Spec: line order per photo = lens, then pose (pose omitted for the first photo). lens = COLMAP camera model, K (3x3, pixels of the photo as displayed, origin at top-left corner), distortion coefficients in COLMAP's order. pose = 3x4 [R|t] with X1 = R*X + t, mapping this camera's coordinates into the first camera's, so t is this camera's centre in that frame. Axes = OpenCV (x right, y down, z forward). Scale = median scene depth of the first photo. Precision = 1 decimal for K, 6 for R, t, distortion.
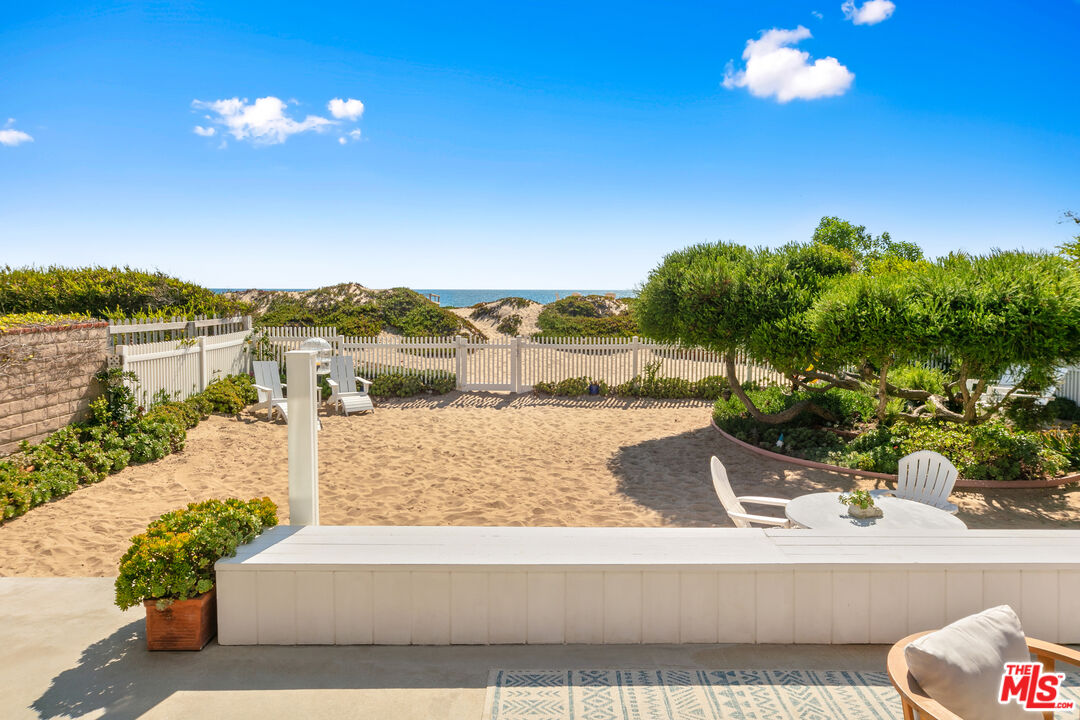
lens RADIAL K [[723.7, 0, 515.3], [0, 723.7, 321.5], [0, 0, 1]] dist [-0.006238, -0.000114]
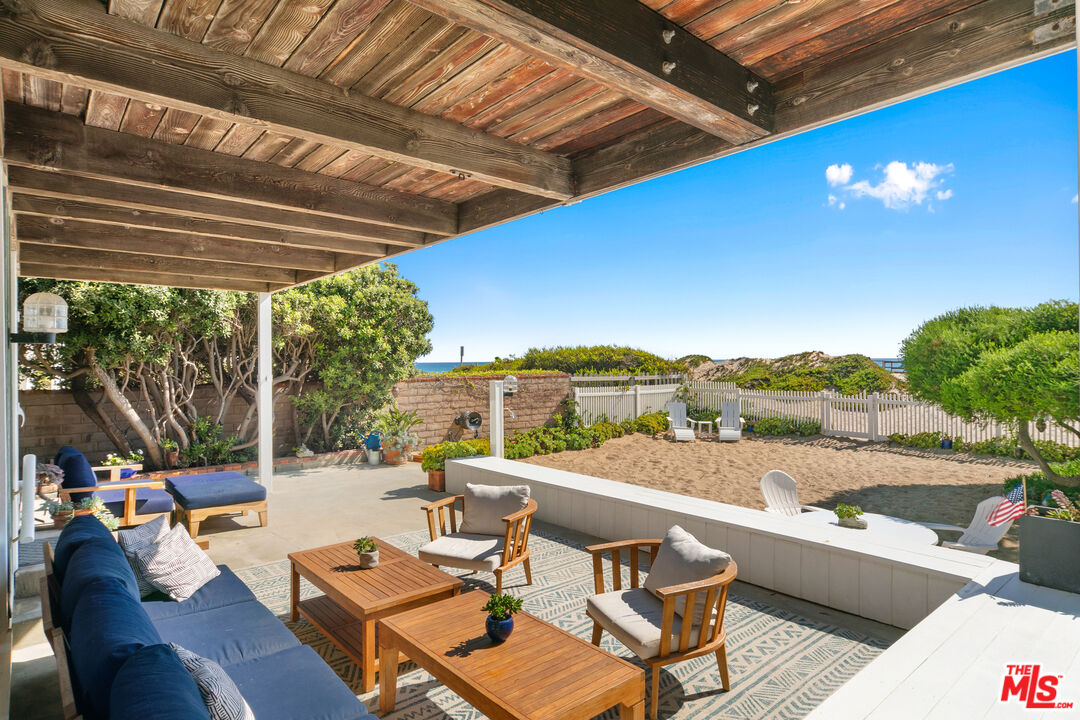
lens RADIAL K [[582.1, 0, 540.0], [0, 582.1, 360.0], [0, 0, 1]] dist [0.000099, 0.000086]
pose [[0.645577, -0.013182, -0.763581, 0.420114], [-0.021515, 0.999140, -0.035439, 0.014167], [0.763392, 0.039307, 0.644738, -0.029187]]
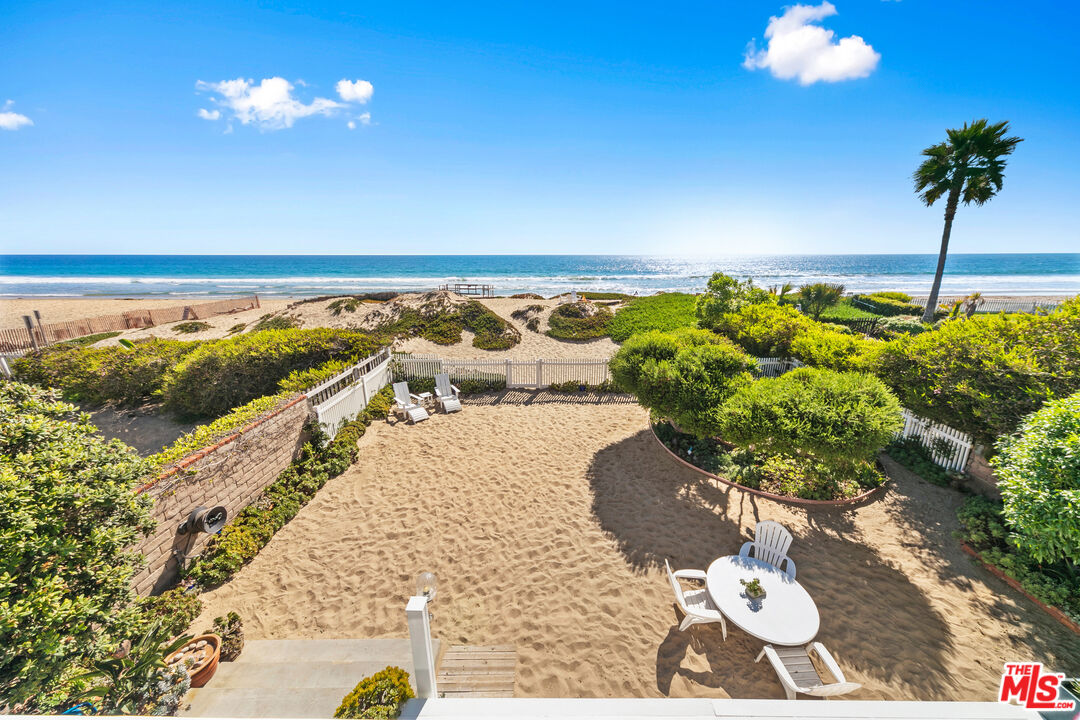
lens RADIAL K [[372.0, 0, 529.0], [0, 372.0, 352.2], [0, 0, 1]] dist [0.003299, 0.000133]
pose [[0.999941, -0.006739, -0.008549, -0.017747], [0.008501, 0.973941, 0.226640, -0.227452], [0.006799, -0.226699, 0.973941, 0.123207]]
